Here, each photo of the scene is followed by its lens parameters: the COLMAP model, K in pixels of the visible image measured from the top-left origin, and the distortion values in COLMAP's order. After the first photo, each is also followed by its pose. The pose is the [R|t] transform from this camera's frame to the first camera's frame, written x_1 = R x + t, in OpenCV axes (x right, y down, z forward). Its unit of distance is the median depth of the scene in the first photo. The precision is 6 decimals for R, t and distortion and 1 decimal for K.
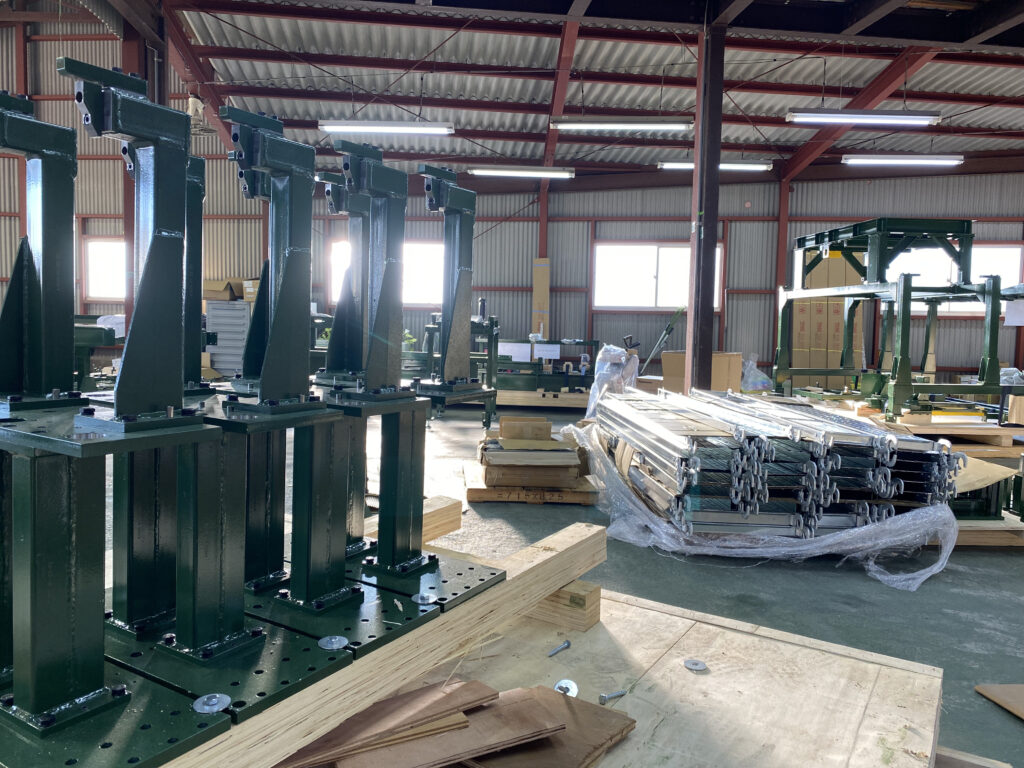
lens RADIAL K [[780.3, 0, 511.0], [0, 780.3, 369.3], [0, 0, 1]] dist [0.143533, -0.254037]
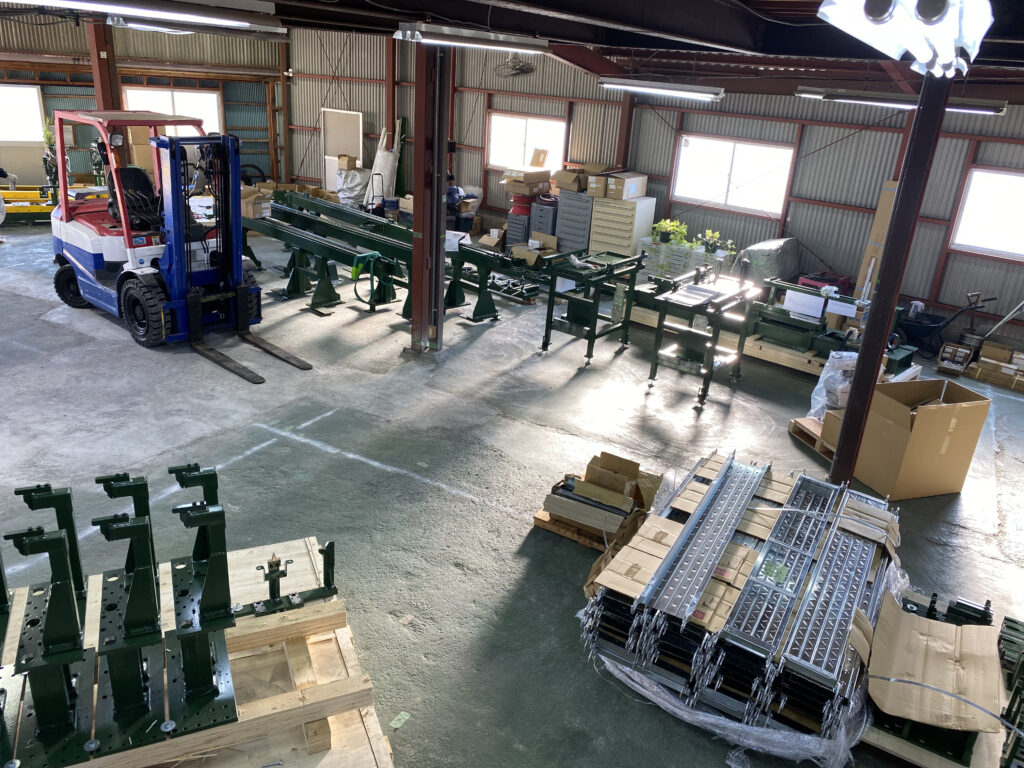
lens RADIAL K [[787.4, 0, 507.6], [0, 787.4, 367.6], [0, 0, 1]] dist [0.027625, -0.012161]
pose [[0.815957, 0.235898, -0.527794, 0.198141], [-0.083156, 0.951358, 0.296654, -0.168337], [0.572101, -0.198168, 0.795883, 0.021188]]
